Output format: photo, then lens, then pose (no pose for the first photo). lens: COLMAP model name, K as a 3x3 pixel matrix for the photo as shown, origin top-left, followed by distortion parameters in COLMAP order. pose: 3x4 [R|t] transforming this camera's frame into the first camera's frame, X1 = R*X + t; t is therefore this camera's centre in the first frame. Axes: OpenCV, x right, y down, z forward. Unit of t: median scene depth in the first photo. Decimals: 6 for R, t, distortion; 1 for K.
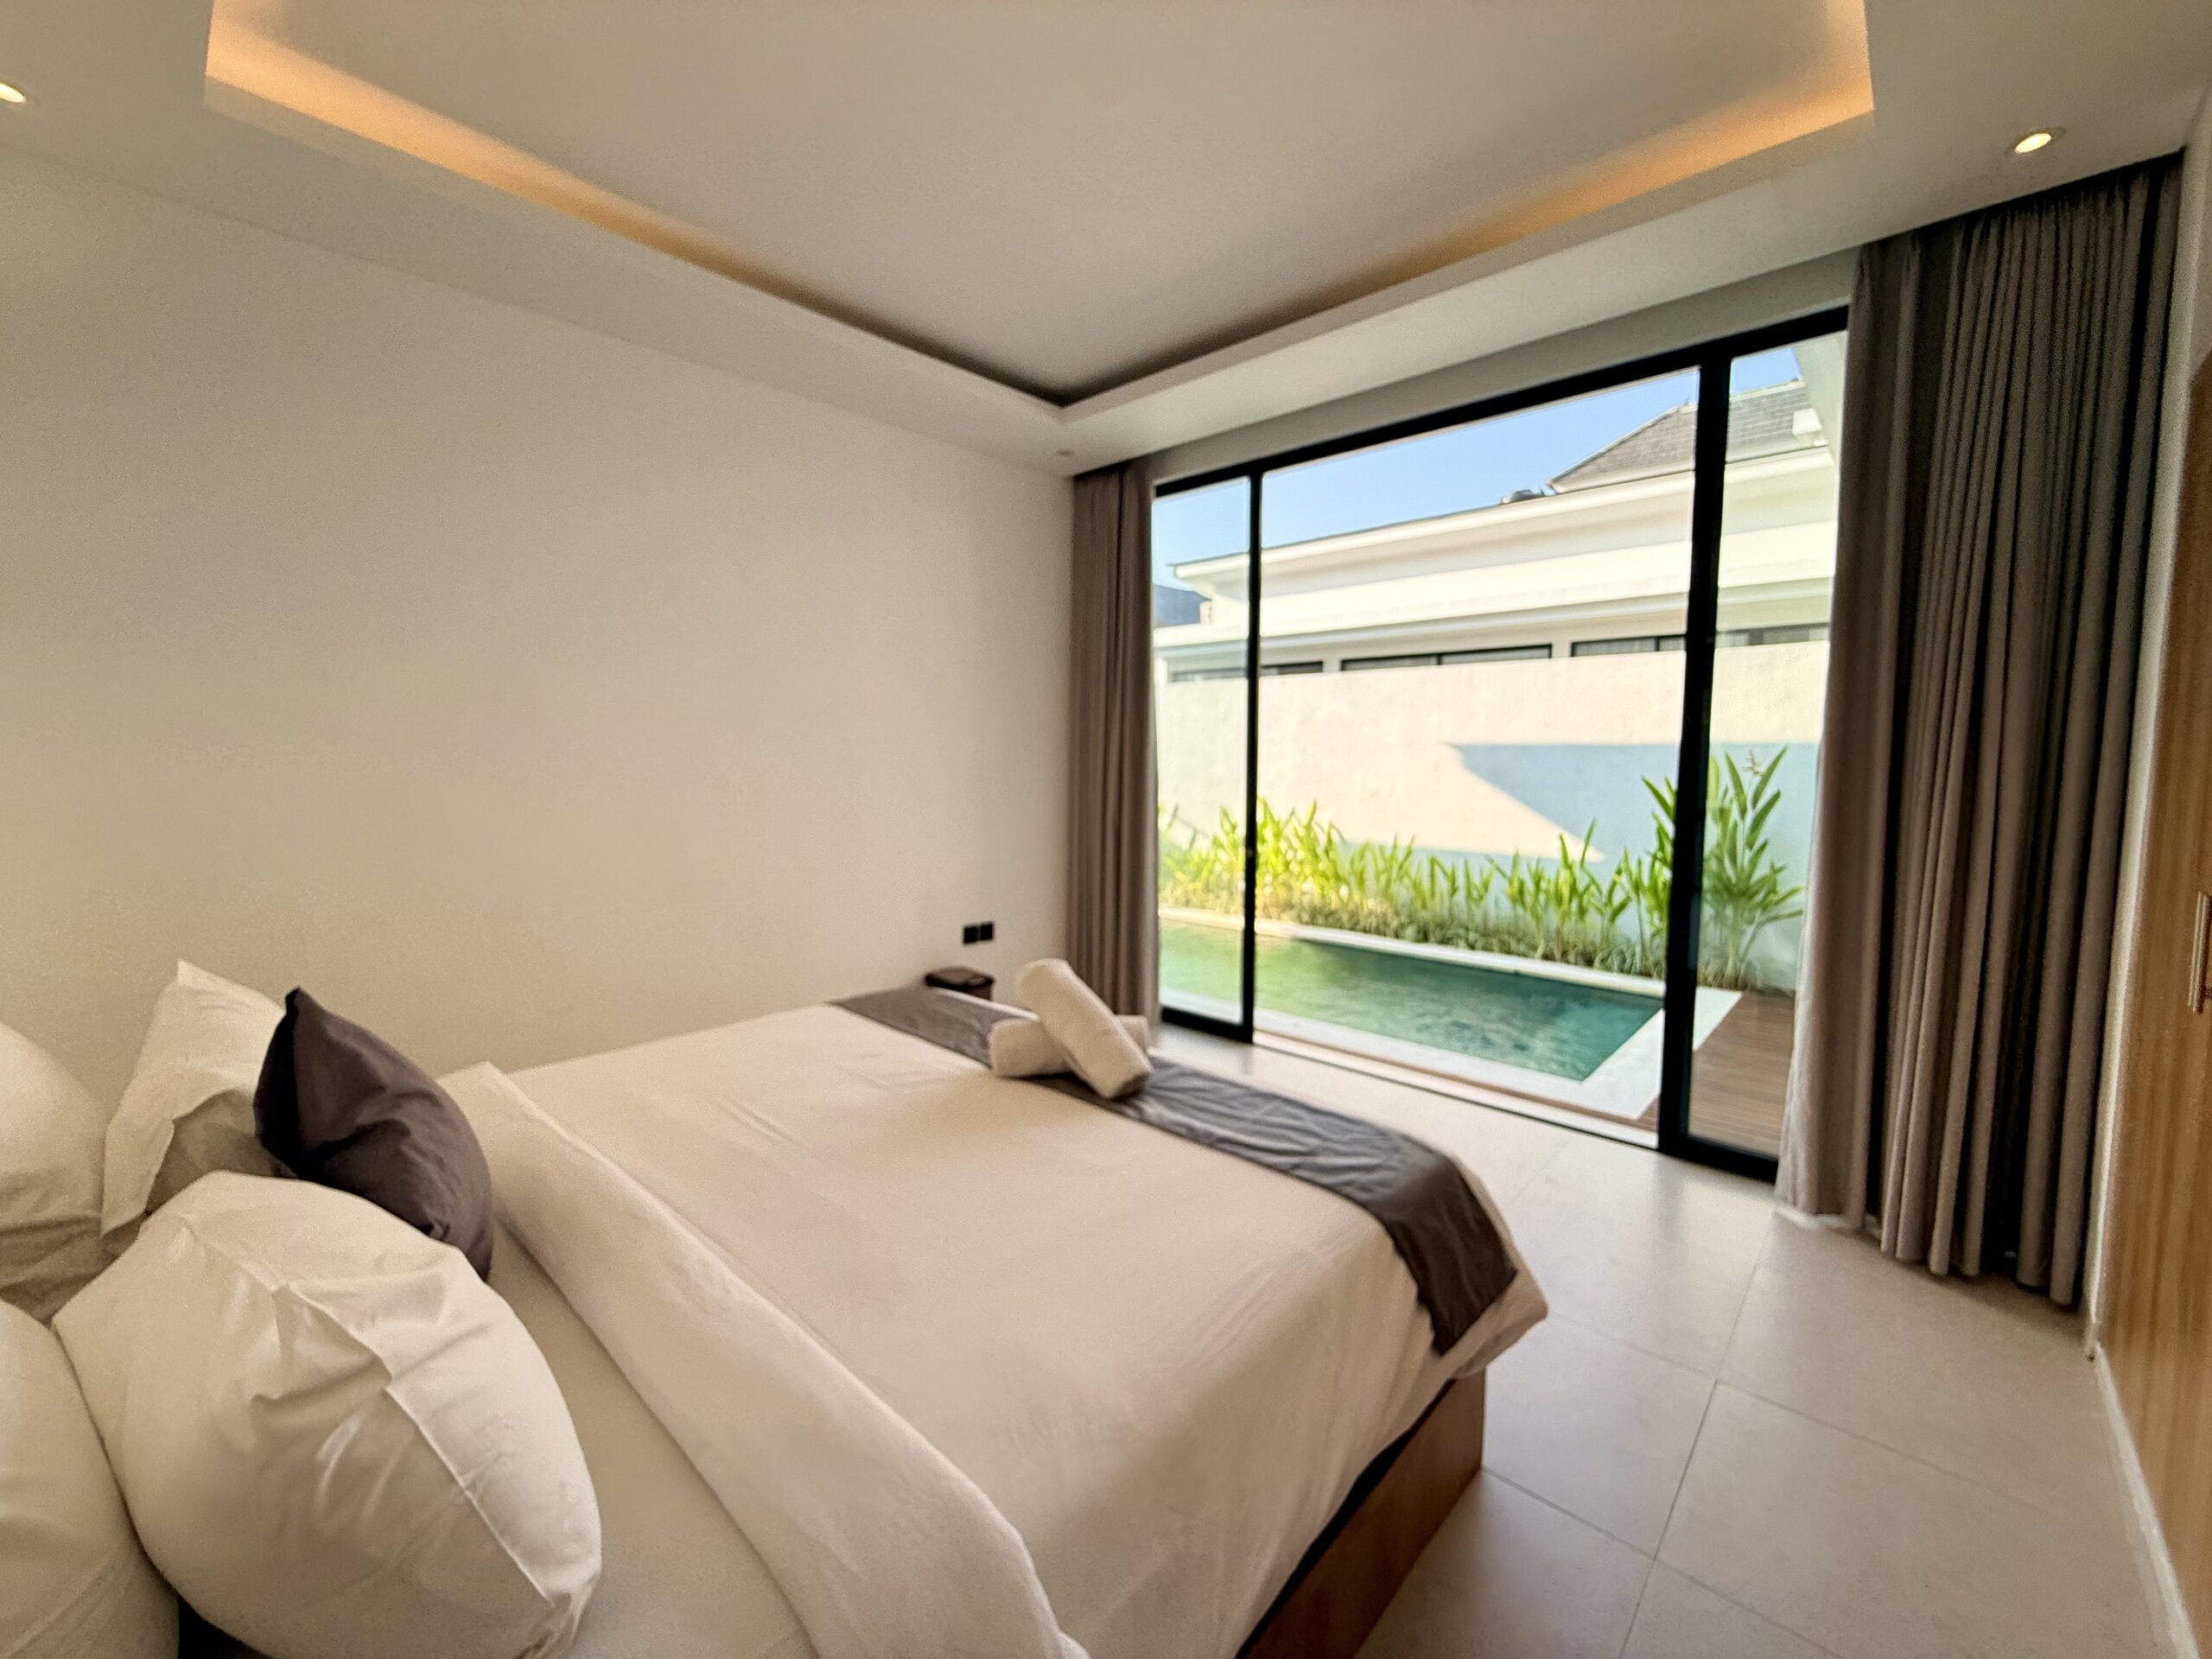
lens RADIAL K [[886.0, 0, 1106.0], [0, 886.0, 829.5], [0, 0, 1]] dist [-0.000807, 0.000365]
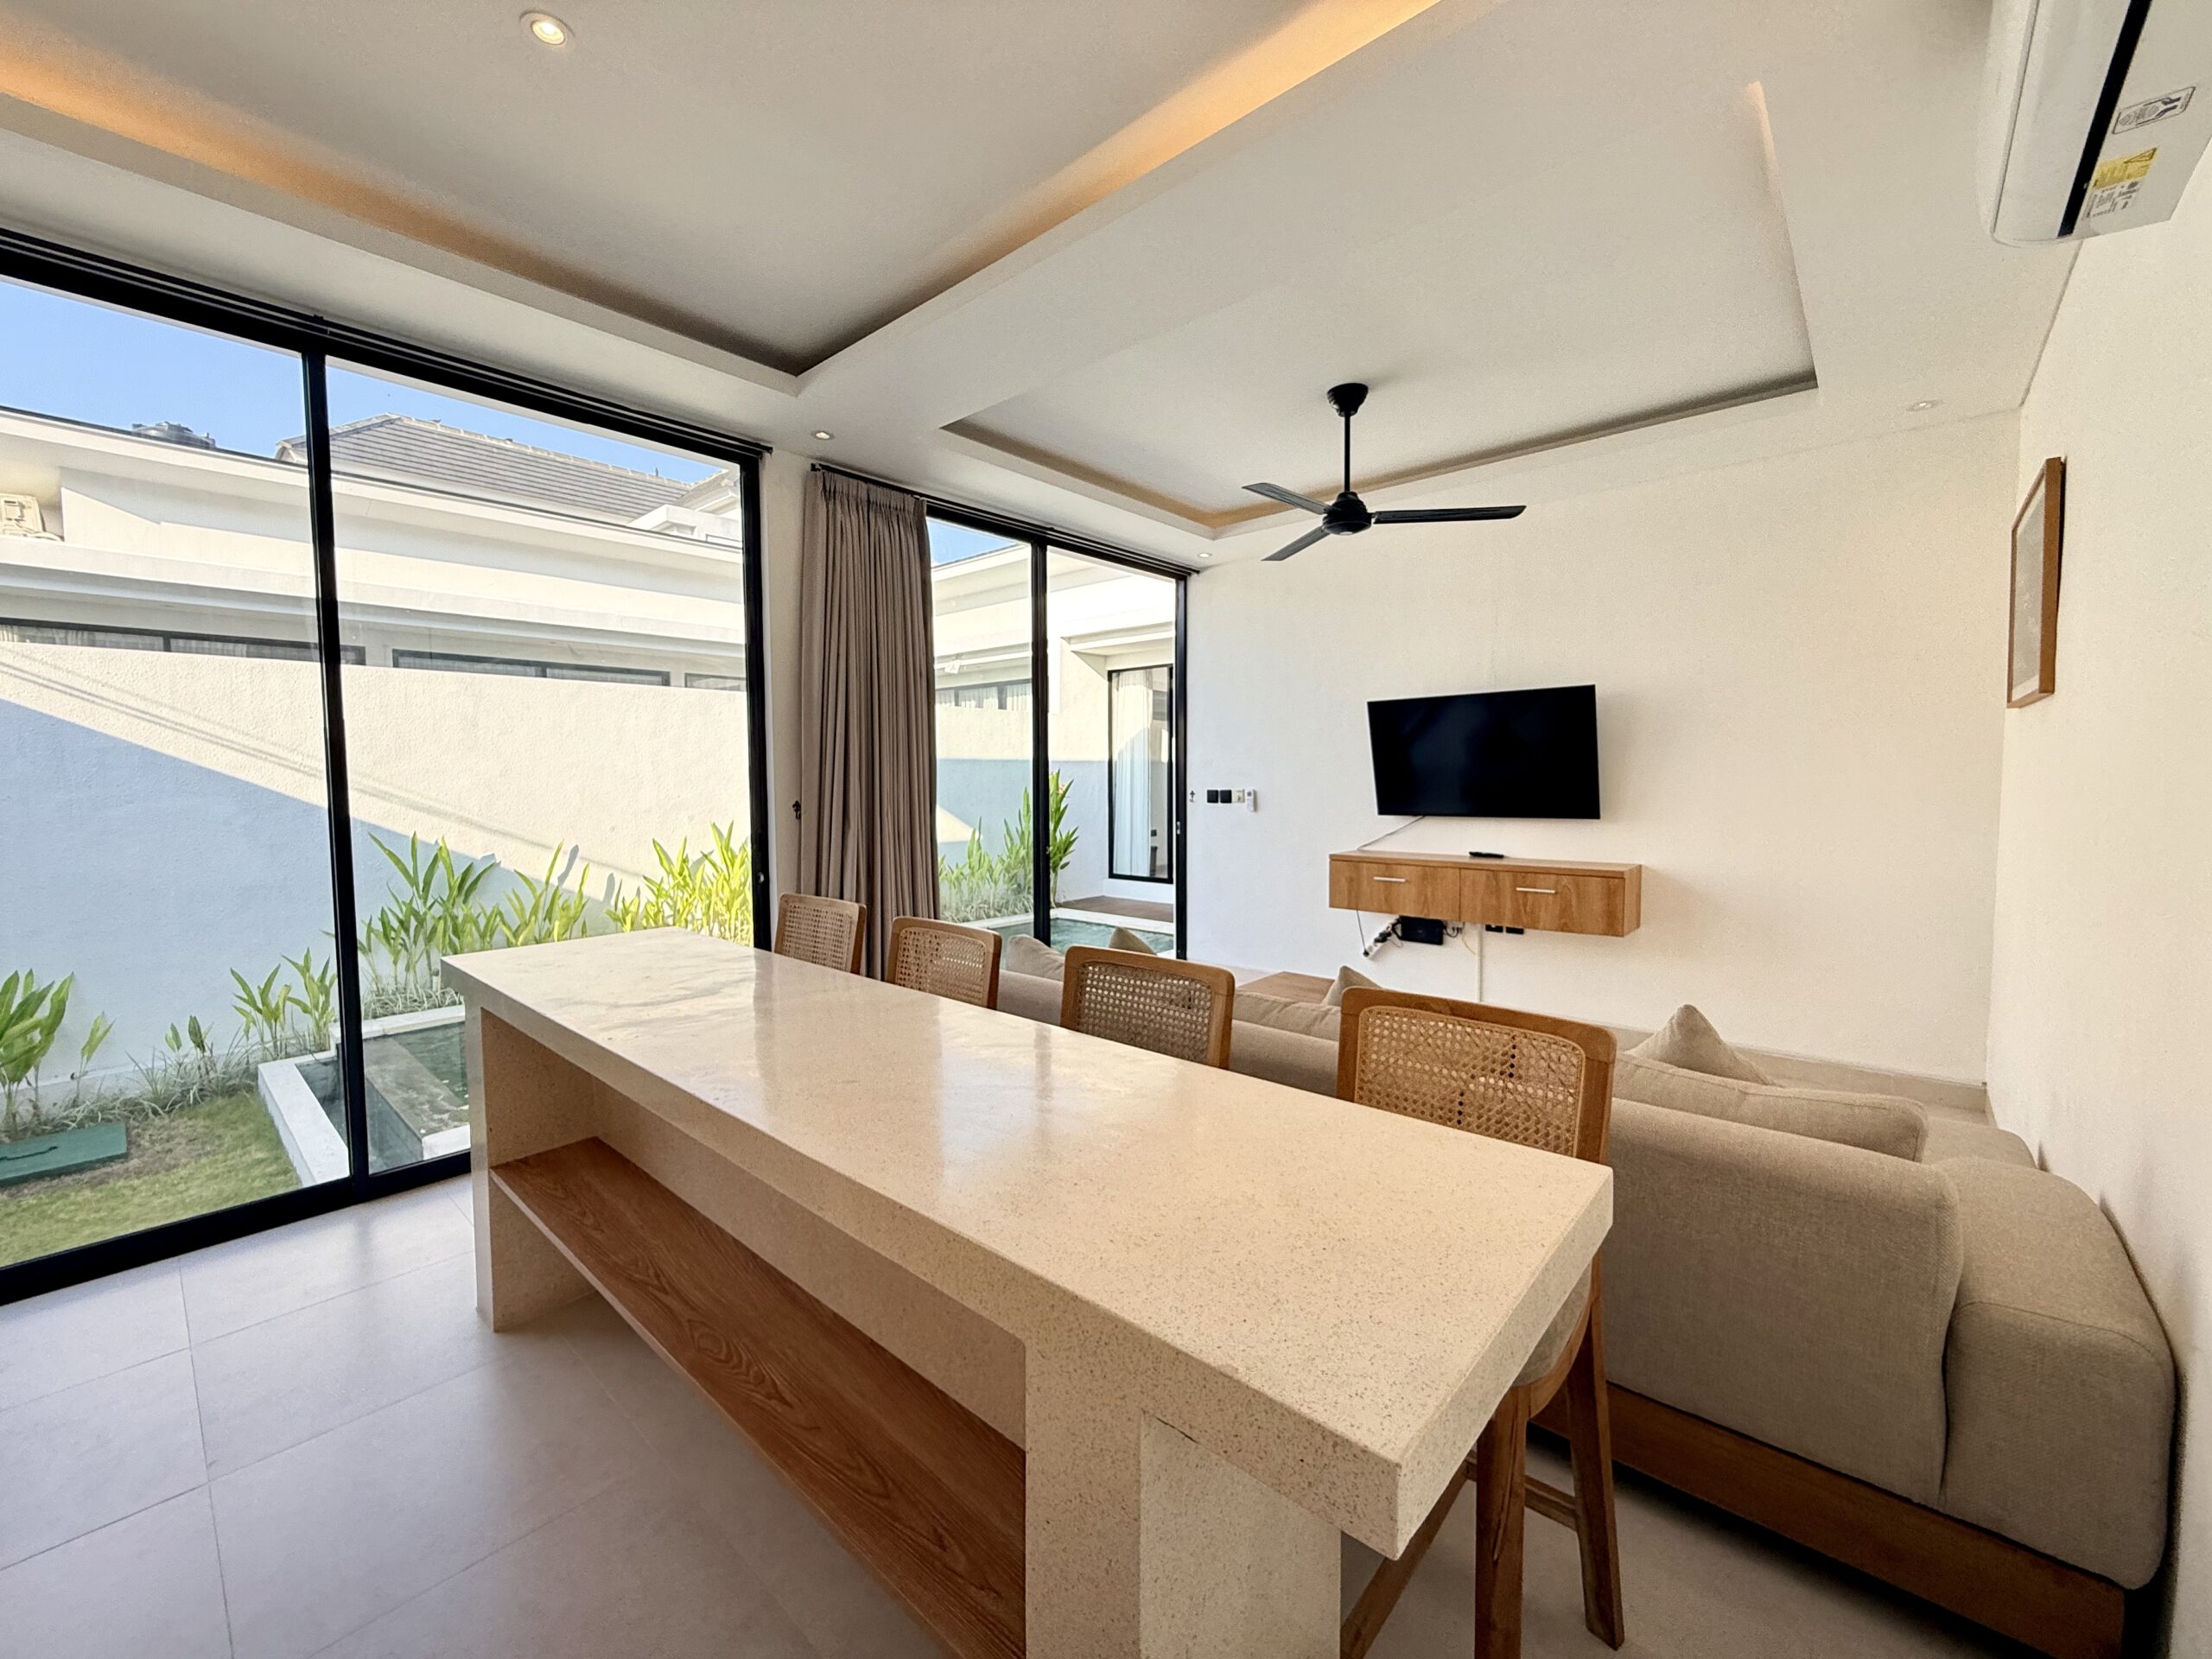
lens RADIAL K [[886.0, 0, 1106.0], [0, 886.0, 829.5], [0, 0, 1]] dist [-0.000807, 0.000365]
pose [[-0.021457, -0.063431, 0.997756, -0.513952], [0.091230, 0.993697, 0.065135, -0.038043], [-0.995599, 0.092423, -0.015535, 0.449212]]
